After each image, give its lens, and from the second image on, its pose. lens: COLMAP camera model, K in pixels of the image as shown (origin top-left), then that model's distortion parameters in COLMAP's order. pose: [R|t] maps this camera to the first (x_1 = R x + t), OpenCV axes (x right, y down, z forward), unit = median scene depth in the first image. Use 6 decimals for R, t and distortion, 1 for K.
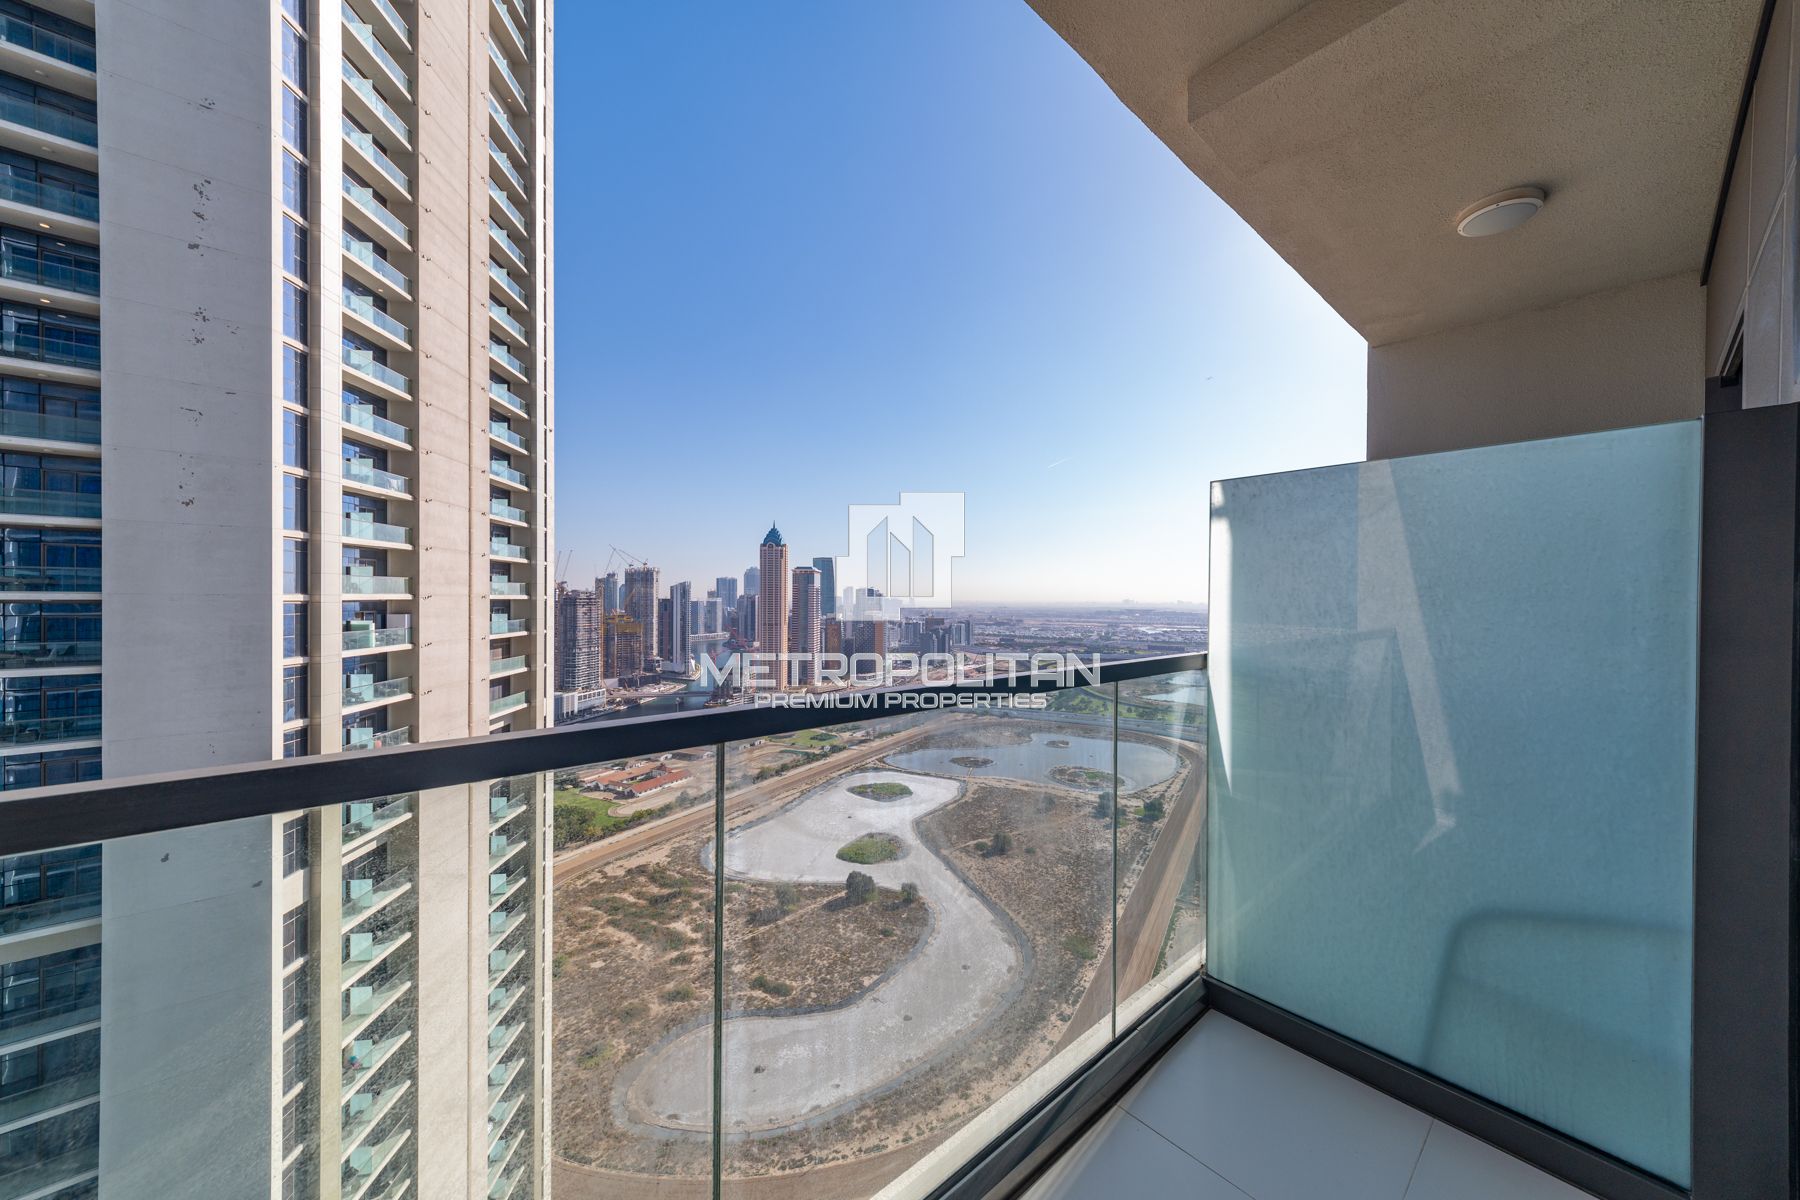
lens RADIAL K [[632.8, 0, 904.9], [0, 632.8, 601.1], [0, 0, 1]] dist [0.002104, 0.000065]
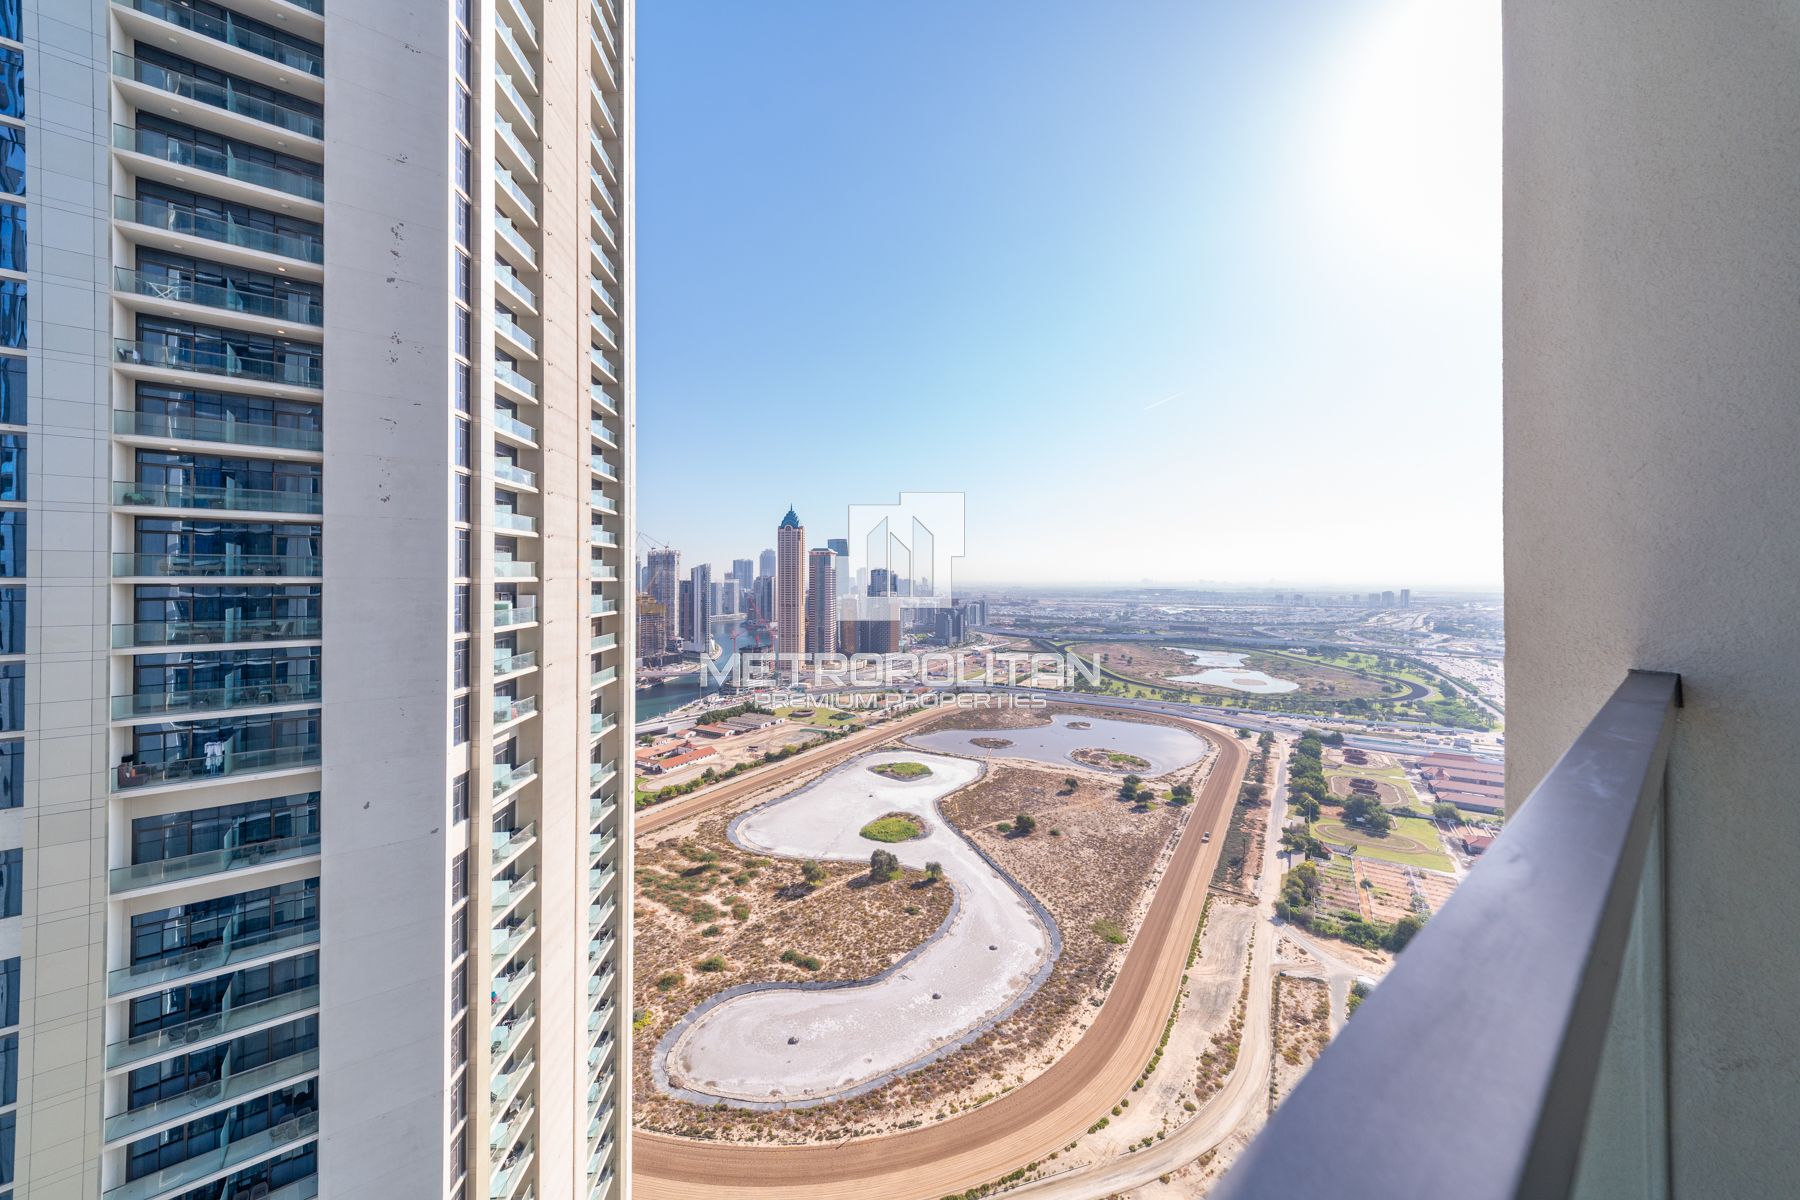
lens RADIAL K [[632.8, 0, 871.6], [0, 632.8, 573.9], [0, 0, 1]] dist [0.002104, 0.000065]
pose [[0.997806, -0.006109, -0.065925, -0.101498], [0.005286, 0.999906, -0.012656, 0.000607], [0.065997, 0.012280, 0.997744, -0.061928]]
